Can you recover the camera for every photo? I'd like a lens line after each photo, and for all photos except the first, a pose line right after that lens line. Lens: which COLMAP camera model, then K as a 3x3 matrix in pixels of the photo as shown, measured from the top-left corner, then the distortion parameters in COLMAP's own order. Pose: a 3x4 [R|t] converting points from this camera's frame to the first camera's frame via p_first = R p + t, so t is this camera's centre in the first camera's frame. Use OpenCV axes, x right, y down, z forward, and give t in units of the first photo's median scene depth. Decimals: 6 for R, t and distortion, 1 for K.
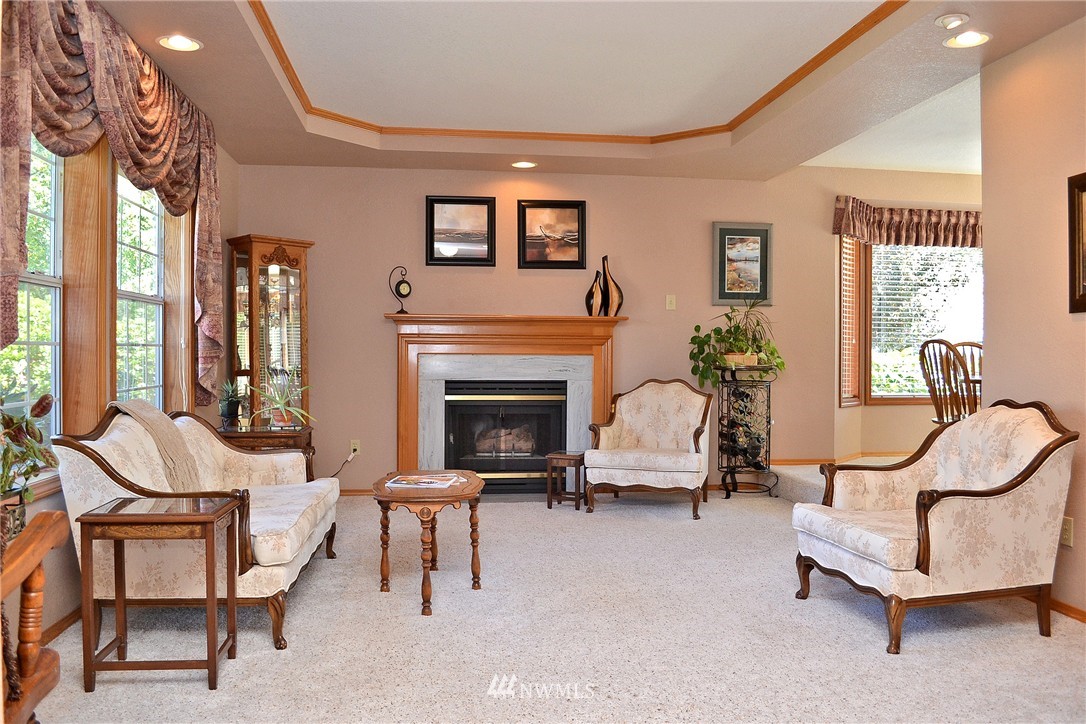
lens RADIAL K [[866.3, 0, 545.7], [0, 866.3, 372.1], [0, 0, 1]] dist [-0.086773, 0.015249]
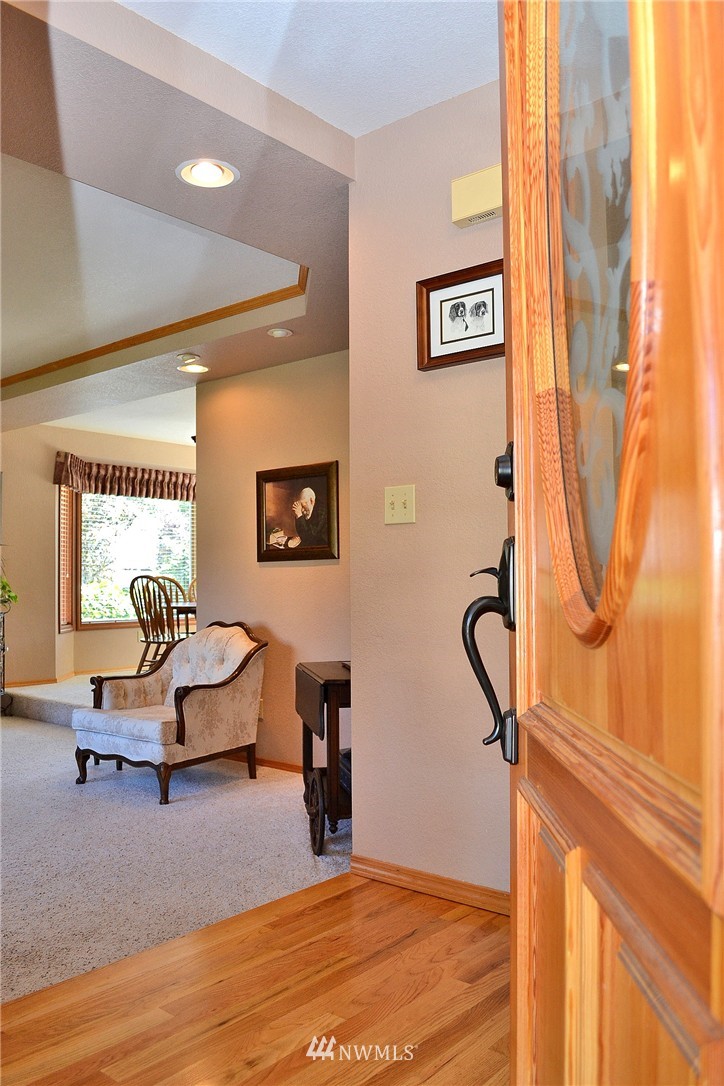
lens RADIAL K [[866.3, 0, 359.8], [0, 866.3, 543.4], [0, 0, 1]] dist [-0.086773, 0.015249]
pose [[0.736596, 0.017745, 0.676100, -0.159339], [0.024957, 0.998262, -0.053391, -0.008953], [-0.675872, 0.056201, 0.734873, -0.145538]]
